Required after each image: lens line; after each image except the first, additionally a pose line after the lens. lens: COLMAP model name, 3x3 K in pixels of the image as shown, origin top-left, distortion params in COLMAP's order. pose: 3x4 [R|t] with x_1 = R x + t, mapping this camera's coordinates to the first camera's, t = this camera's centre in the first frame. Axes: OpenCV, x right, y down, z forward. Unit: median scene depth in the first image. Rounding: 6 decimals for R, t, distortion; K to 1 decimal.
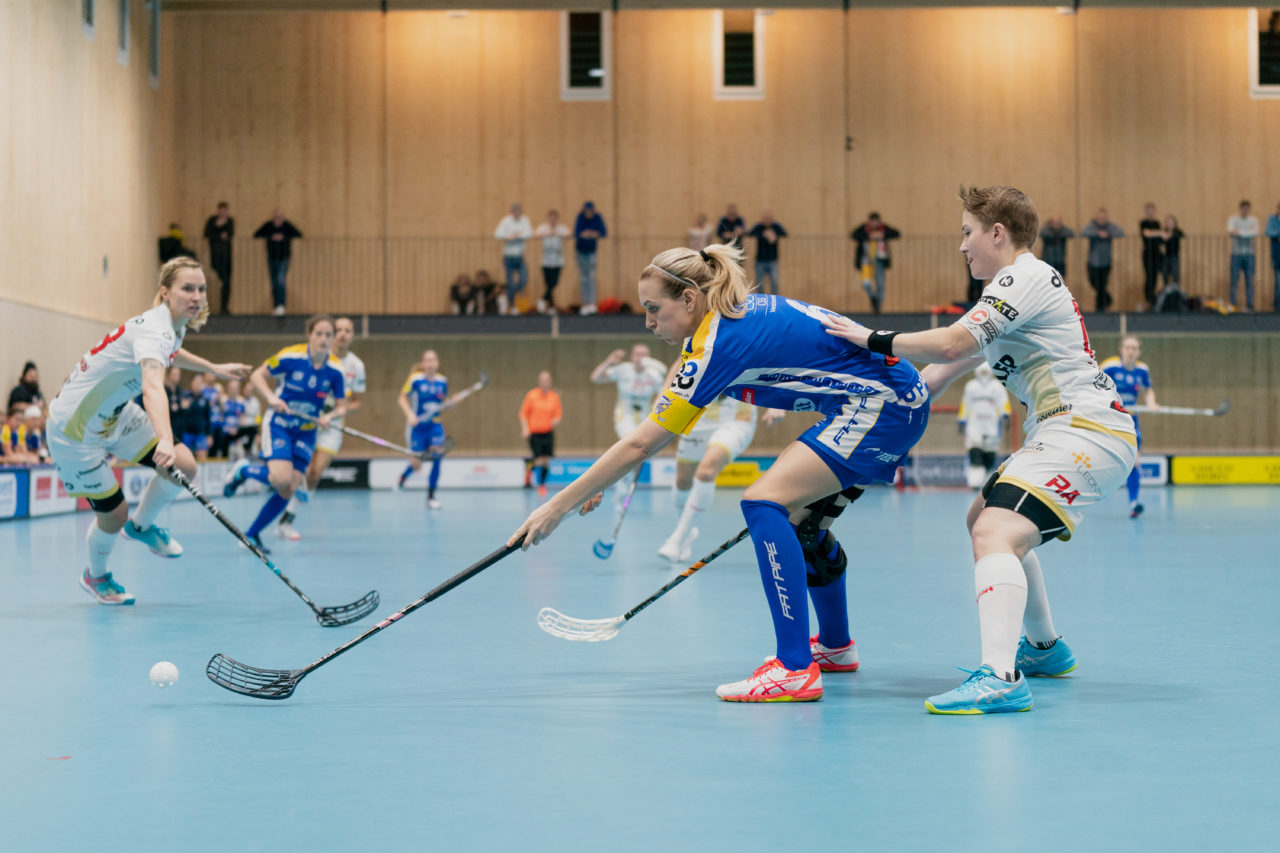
lens RADIAL K [[2661.8, 0, 638.9], [0, 2661.8, 420.7], [0, 0, 1]] dist [-0.145497, 0.000000]
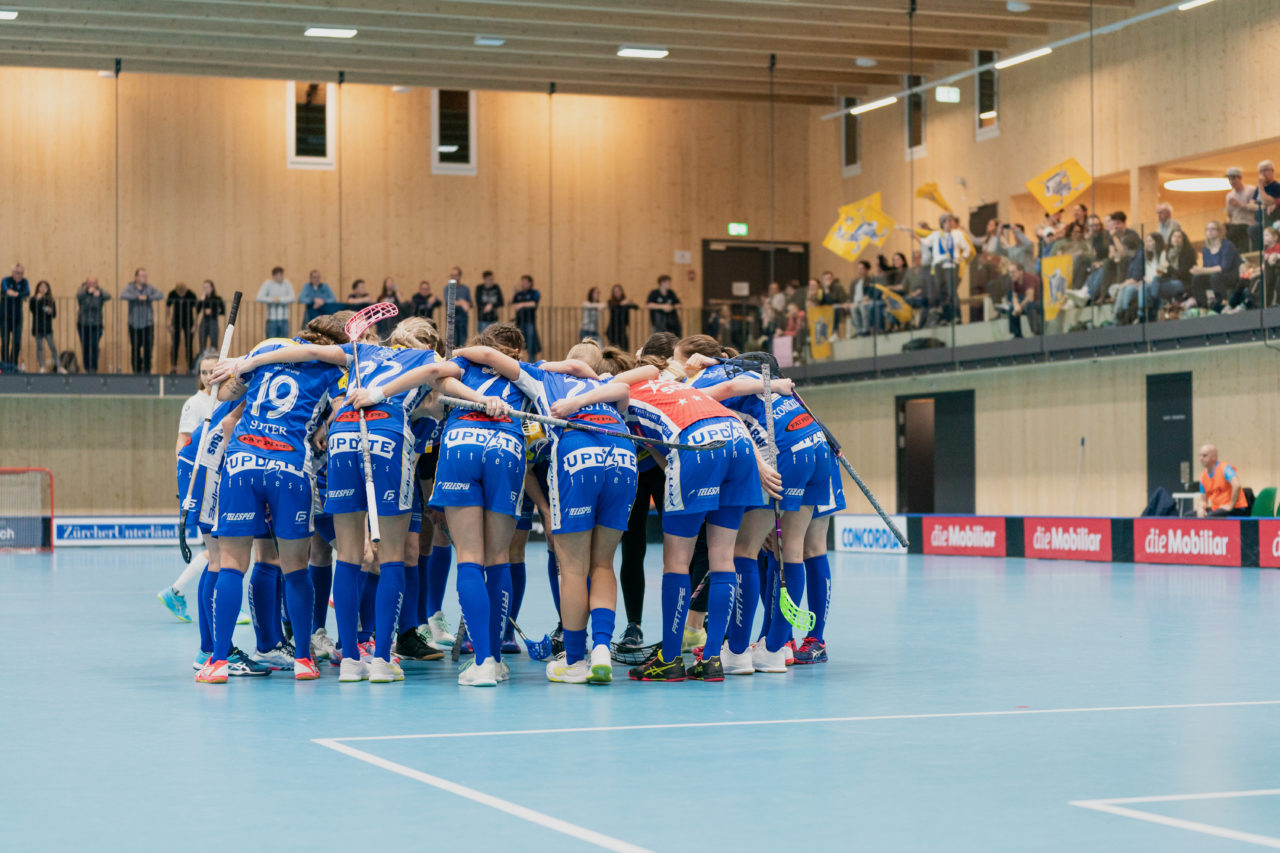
lens RADIAL K [[2661.8, 0, 640.3], [0, 2661.8, 429.9], [0, 0, 1]] dist [-0.145497, 0.000000]
pose [[0.910288, 0.005851, 0.413933, -0.069421], [0.002315, 0.999813, -0.019224, 0.000223], [-0.413968, 0.018457, 0.910104, 0.002317]]
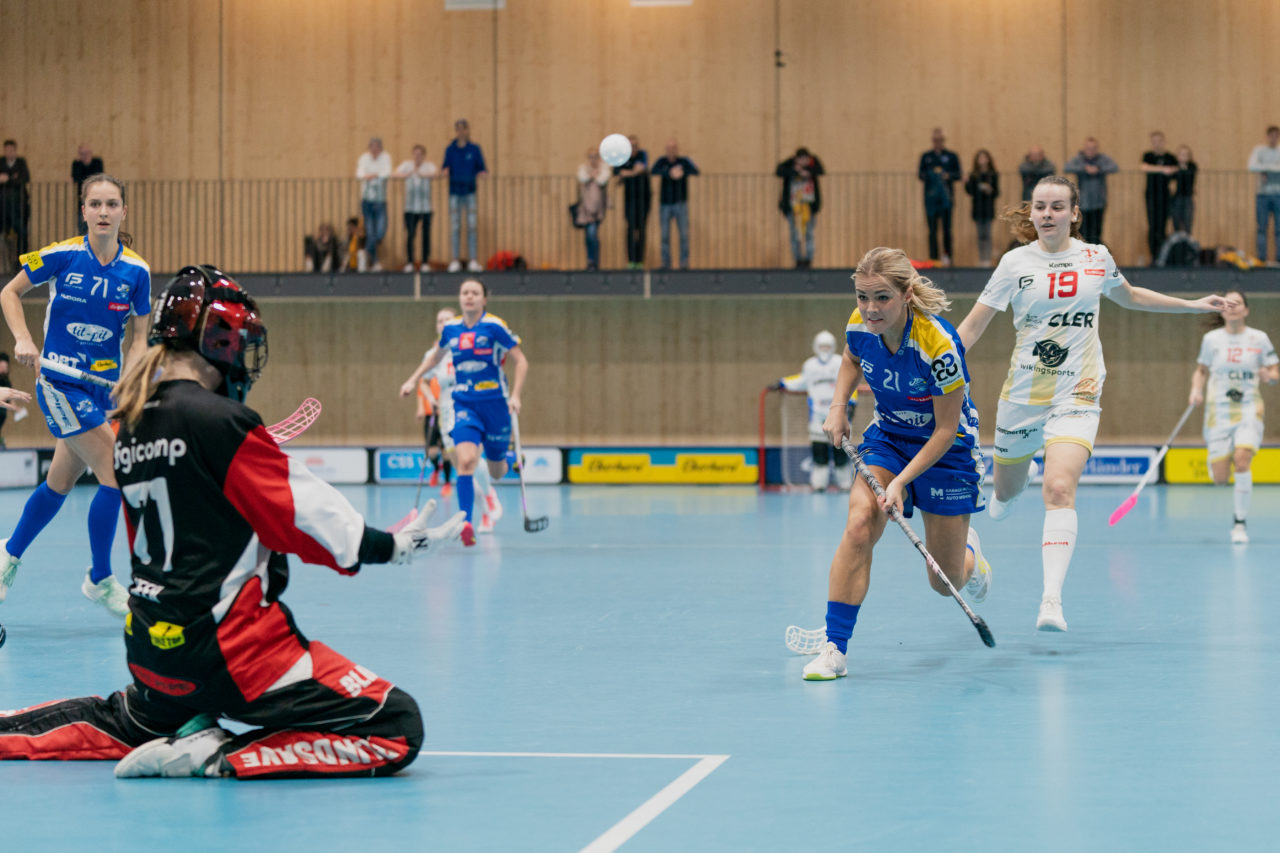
lens RADIAL K [[3319.7, 0, 642.3], [0, 3319.7, 427.4], [0, 0, 1]] dist [-0.271442, 0.000000]
pose [[0.992448, 0.002797, -0.122634, 0.161920], [-0.001787, 0.999964, 0.008346, -0.000760], [0.122653, -0.008063, 0.992417, -0.001966]]
